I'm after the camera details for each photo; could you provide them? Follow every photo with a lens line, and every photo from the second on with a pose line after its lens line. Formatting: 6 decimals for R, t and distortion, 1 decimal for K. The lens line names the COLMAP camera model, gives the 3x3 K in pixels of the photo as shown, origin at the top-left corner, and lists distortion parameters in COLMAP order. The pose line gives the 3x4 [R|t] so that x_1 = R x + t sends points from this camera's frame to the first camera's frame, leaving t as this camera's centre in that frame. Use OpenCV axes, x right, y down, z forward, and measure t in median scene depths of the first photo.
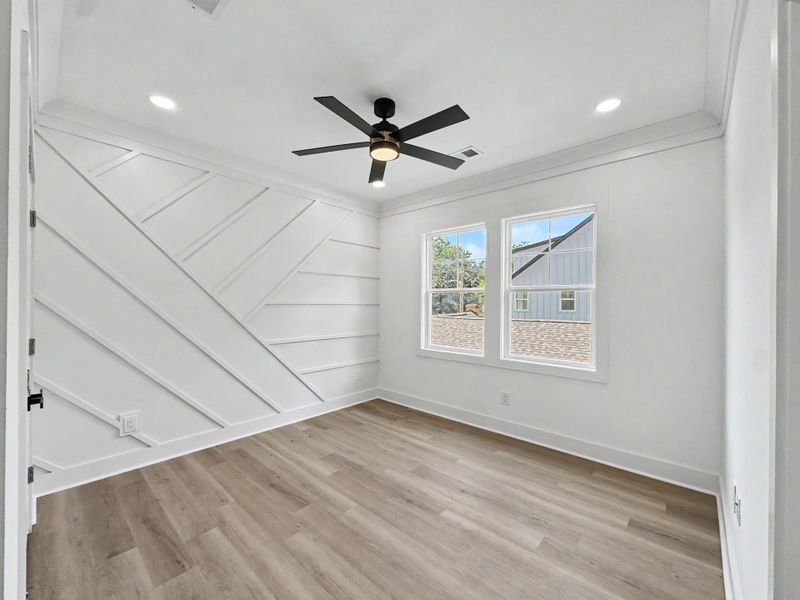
lens RADIAL K [[327.5, 0, 399.6], [0, 327.5, 301.7], [0, 0, 1]] dist [0.000005, 0.000068]
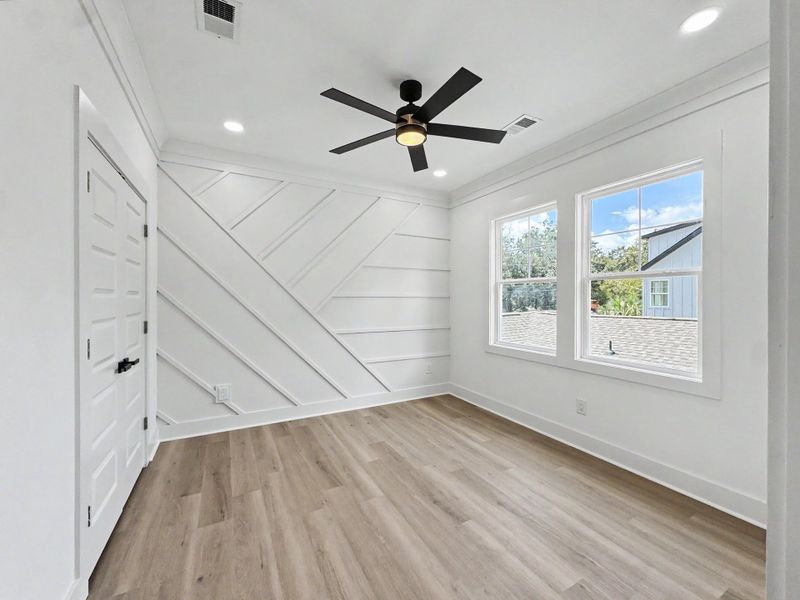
lens RADIAL K [[324.3, 0, 400.0], [0, 324.3, 300.0], [0, 0, 1]] dist [-0.000852, 0.000190]
pose [[0.942900, -0.002739, -0.333065, 0.193742], [0.004529, 0.999979, 0.004598, 0.016582], [0.333046, -0.005844, 0.942893, 0.069104]]
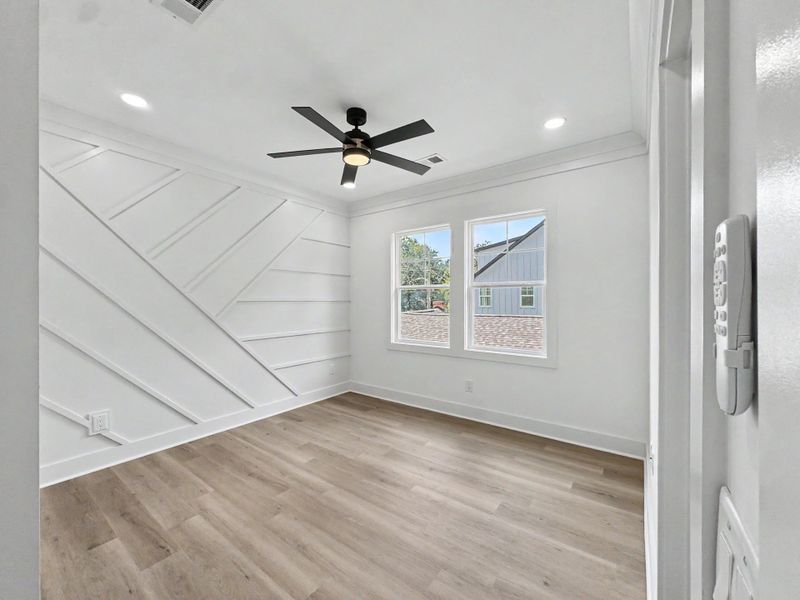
lens RADIAL K [[324.3, 0, 400.0], [0, 324.3, 300.0], [0, 0, 1]] dist [-0.000852, 0.000190]
pose [[0.995139, -0.008769, 0.098086, -0.010827], [0.008642, 0.999961, 0.001714, 0.007614], [-0.098097, -0.000858, 0.995177, -0.059258]]
